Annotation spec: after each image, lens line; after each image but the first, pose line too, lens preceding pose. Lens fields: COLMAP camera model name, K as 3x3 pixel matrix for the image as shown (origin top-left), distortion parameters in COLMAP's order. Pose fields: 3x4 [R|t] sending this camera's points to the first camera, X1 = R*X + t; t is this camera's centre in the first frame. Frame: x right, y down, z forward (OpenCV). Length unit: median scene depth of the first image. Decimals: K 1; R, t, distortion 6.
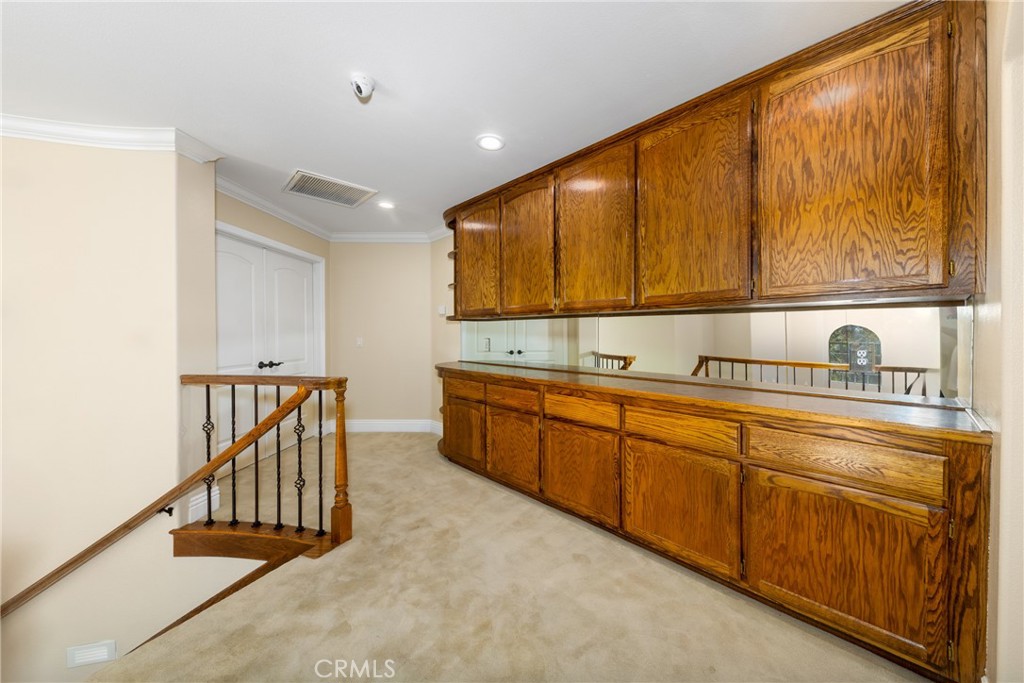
lens RADIAL K [[357.7, 0, 516.1], [0, 357.7, 337.3], [0, 0, 1]] dist [0.000957, -0.000464]
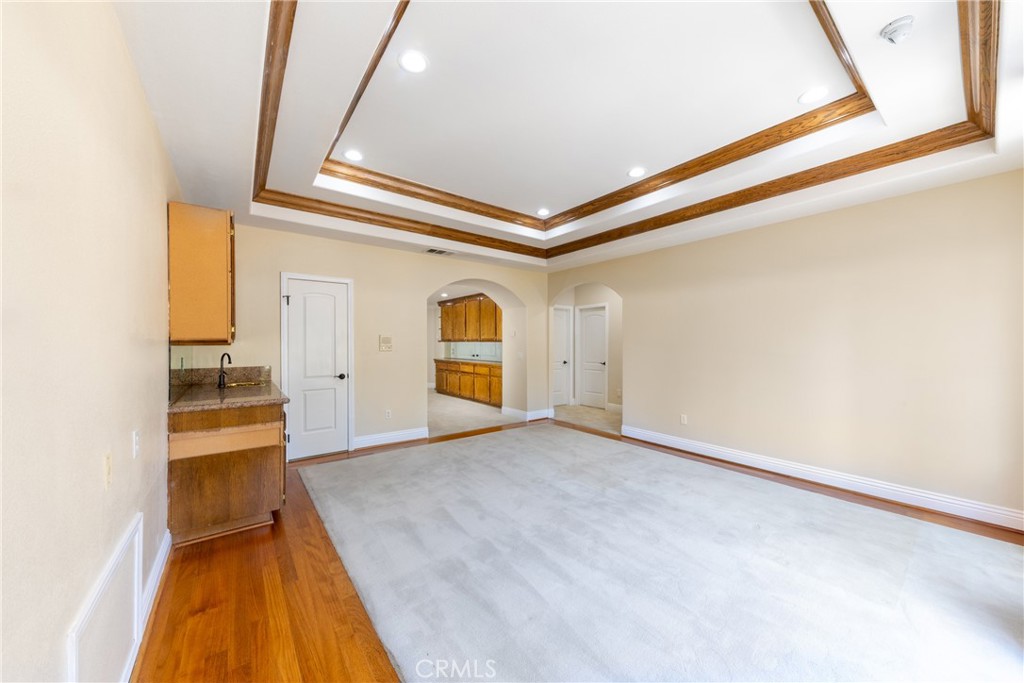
lens RADIAL K [[357.7, 0, 506.5], [0, 357.7, 345.5], [0, 0, 1]] dist [0.000957, -0.000464]
pose [[0.994533, 0.009707, -0.103969, 0.773537], [-0.010271, 0.999935, -0.004896, -0.015940], [0.103915, 0.005937, 0.994568, -2.093500]]
